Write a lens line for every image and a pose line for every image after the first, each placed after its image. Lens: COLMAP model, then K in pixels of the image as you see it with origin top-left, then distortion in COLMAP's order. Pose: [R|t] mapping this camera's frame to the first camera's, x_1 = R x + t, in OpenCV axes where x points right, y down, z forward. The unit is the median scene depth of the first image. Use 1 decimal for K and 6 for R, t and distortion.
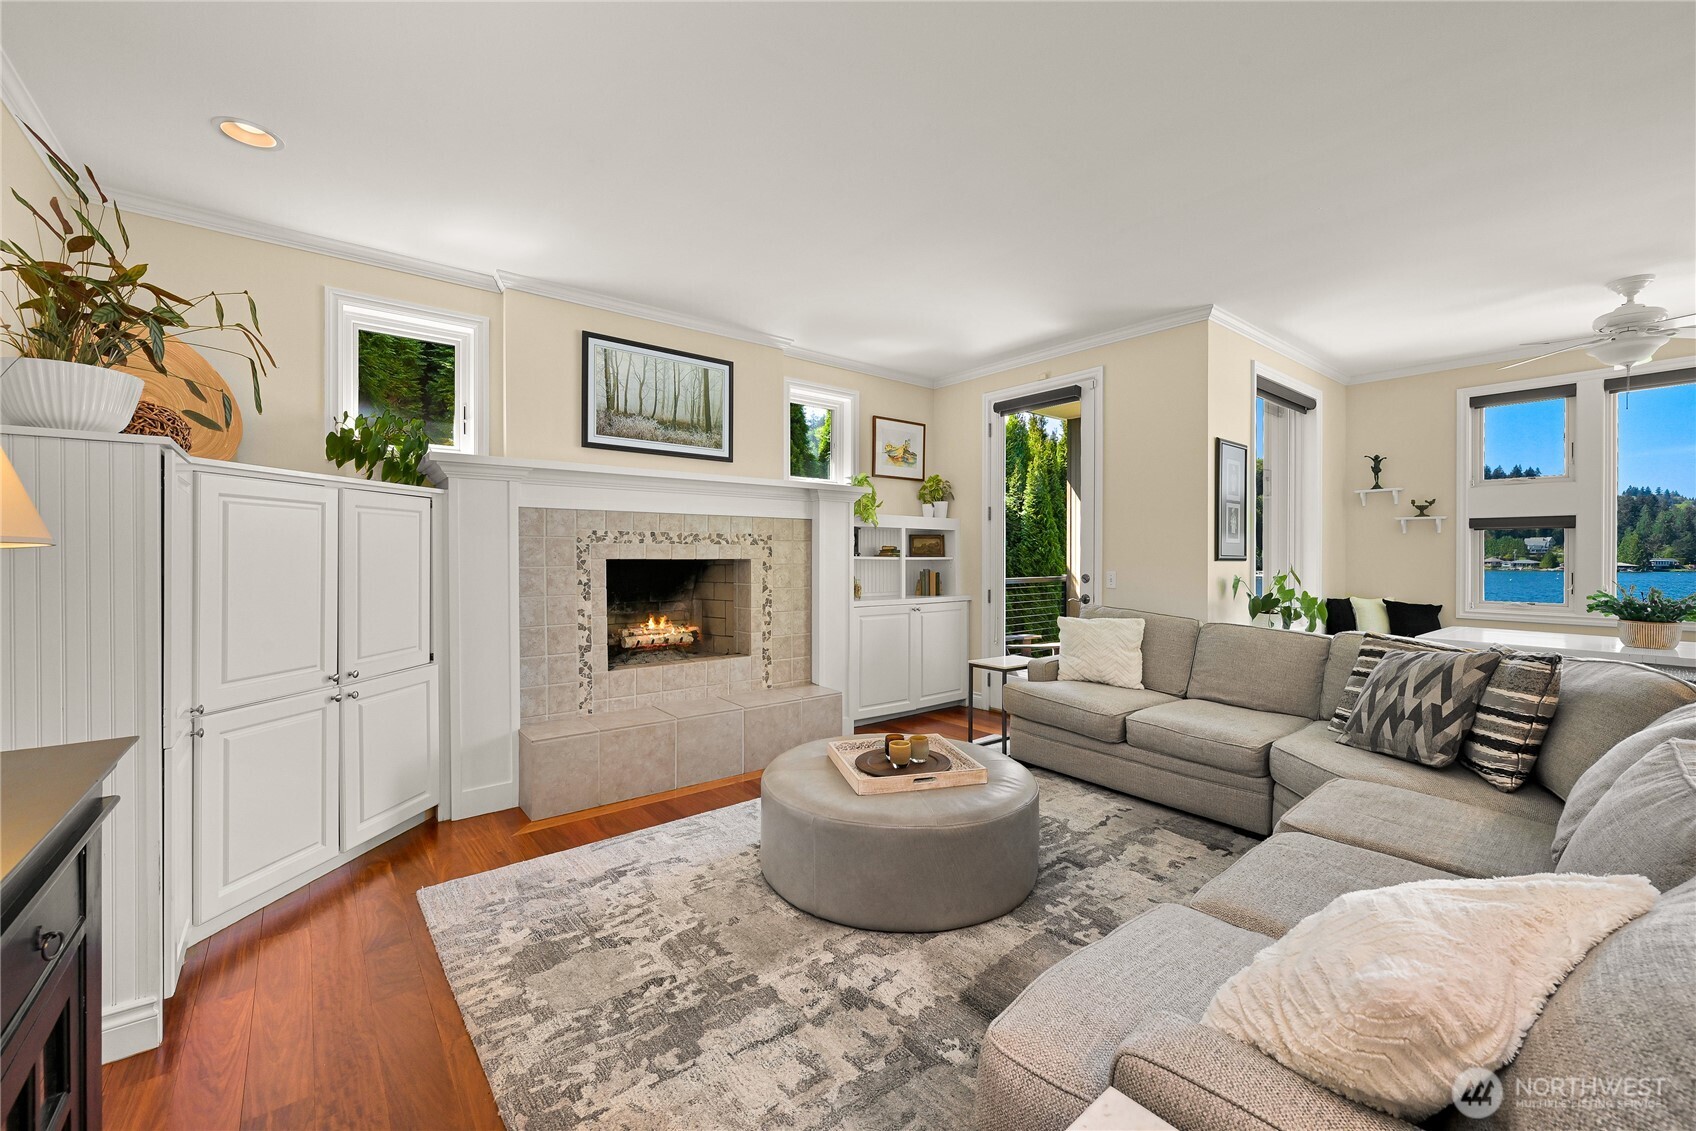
lens RADIAL K [[689.1, 0, 842.5], [0, 689.1, 557.9], [0, 0, 1]] dist [0.003743, 0.000208]
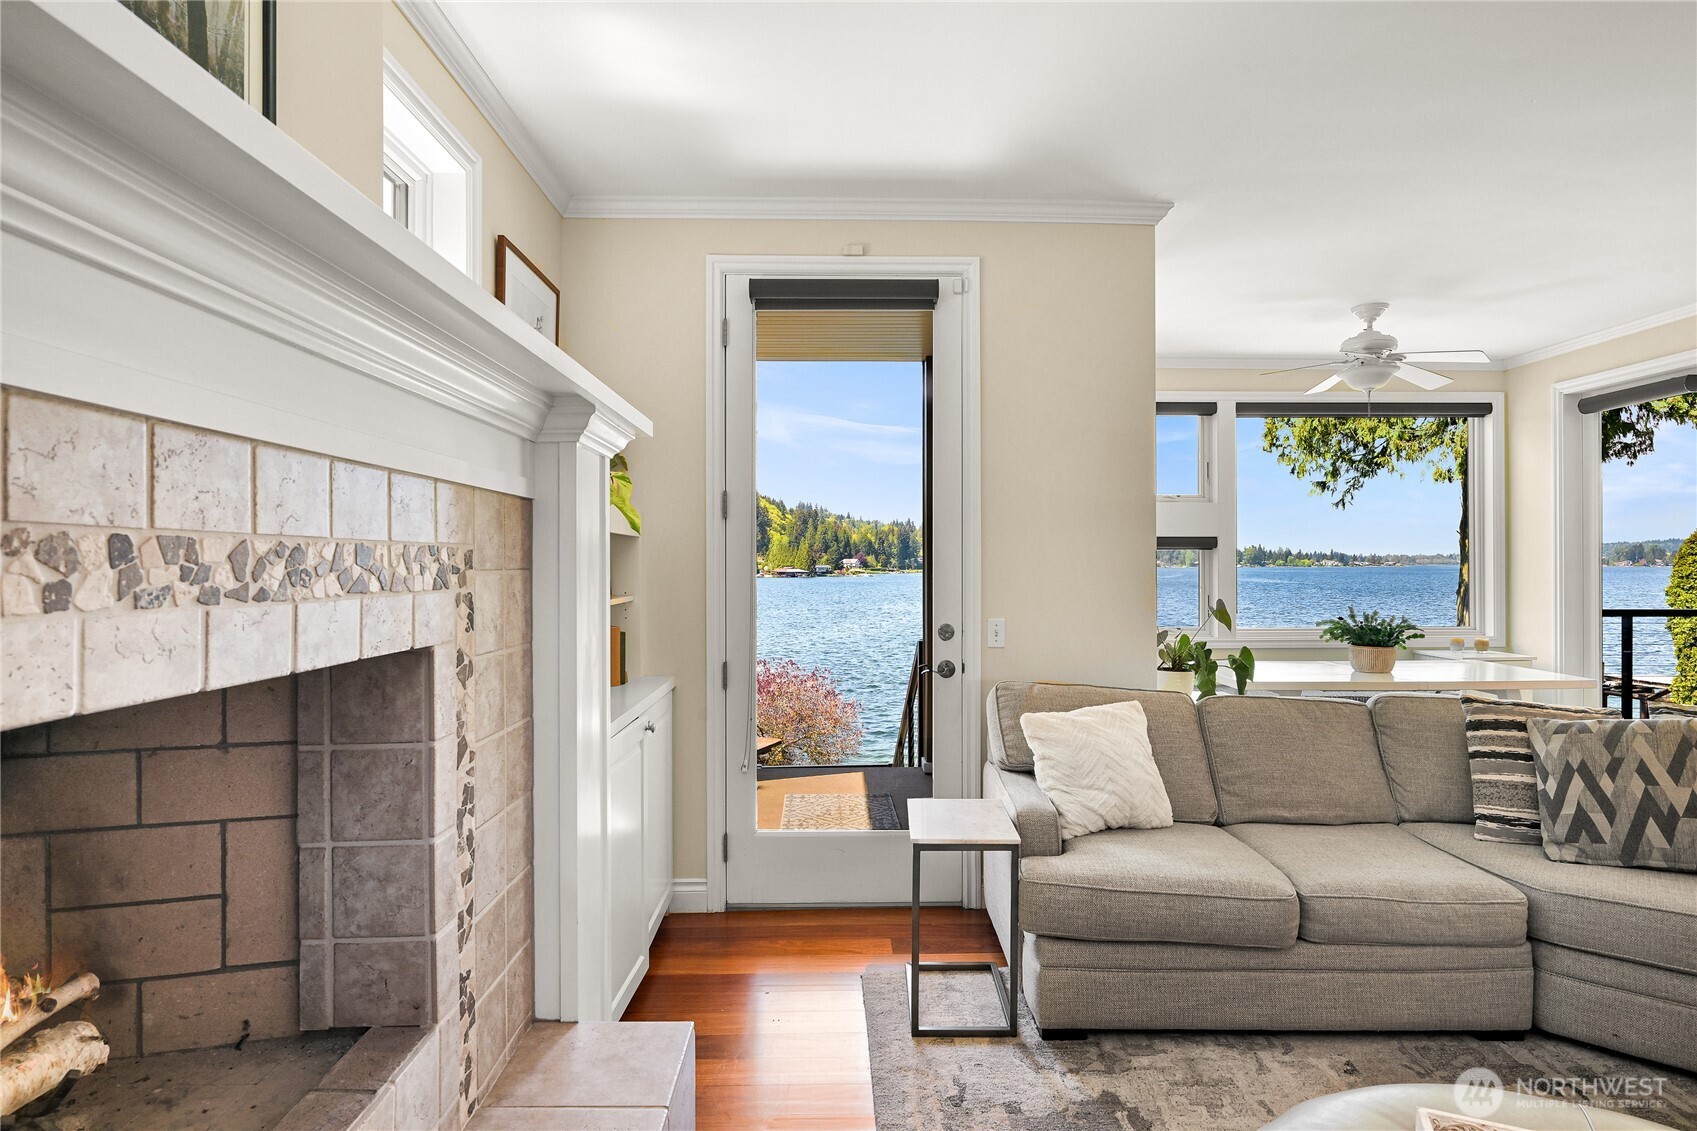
lens RADIAL K [[927.0, 0, 876.9], [0, 927.0, 561.7], [0, 0, 1]] dist [-0.002619, -0.000851]
pose [[0.597267, -0.000560, 0.802042, -0.338389], [0.004494, 0.999986, -0.002649, -0.029931], [-0.802030, 0.005187, 0.597262, 0.727144]]
